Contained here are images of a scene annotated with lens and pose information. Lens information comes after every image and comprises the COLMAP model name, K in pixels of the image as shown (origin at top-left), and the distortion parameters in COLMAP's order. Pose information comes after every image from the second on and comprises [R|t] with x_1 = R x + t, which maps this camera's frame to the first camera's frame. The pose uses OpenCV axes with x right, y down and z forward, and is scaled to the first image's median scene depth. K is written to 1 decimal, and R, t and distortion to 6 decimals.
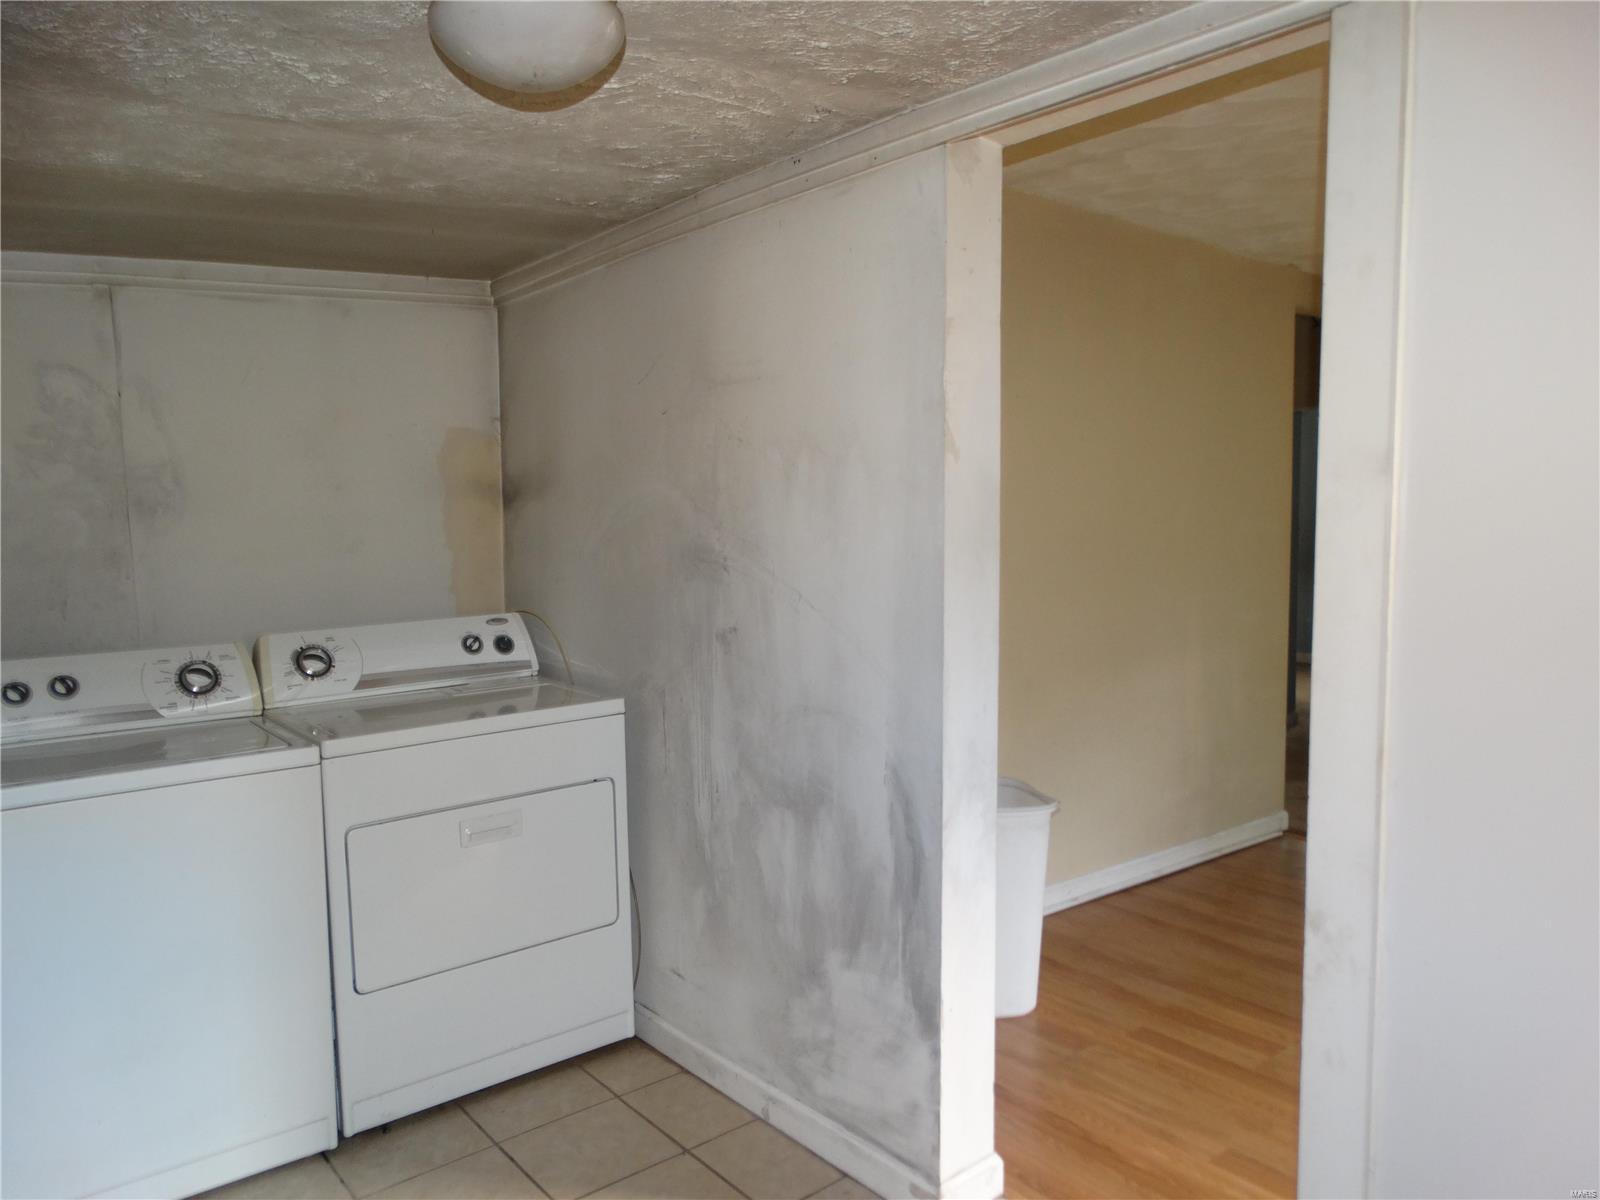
lens RADIAL K [[1146.8, 0, 803.4], [0, 1146.8, 614.0], [0, 0, 1]] dist [0.024900, -0.014751]
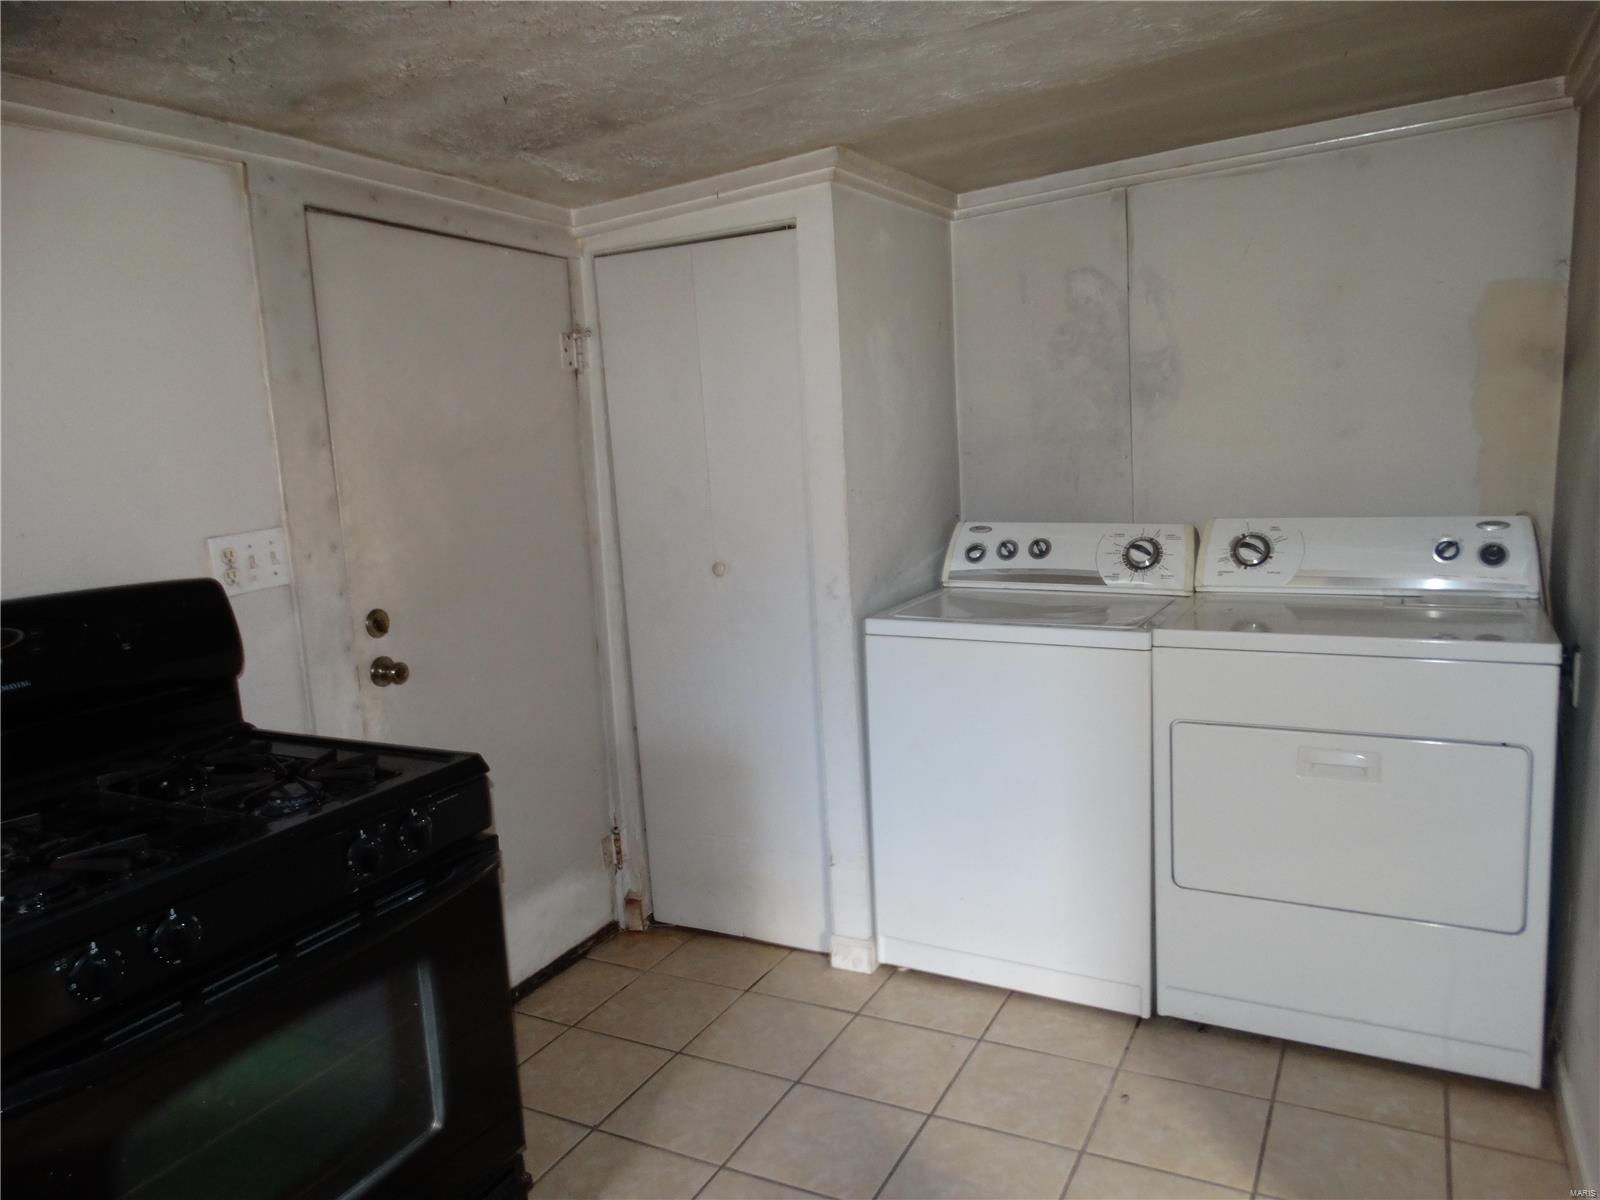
lens RADIAL K [[1146.8, 0, 795.6], [0, 1146.8, 597.4], [0, 0, 1]] dist [0.024900, -0.014751]
pose [[0.409605, 0.145473, -0.900589, 0.305810], [-0.049584, 0.989295, 0.137249, -0.034512], [0.910914, -0.011563, 0.412433, 0.258897]]
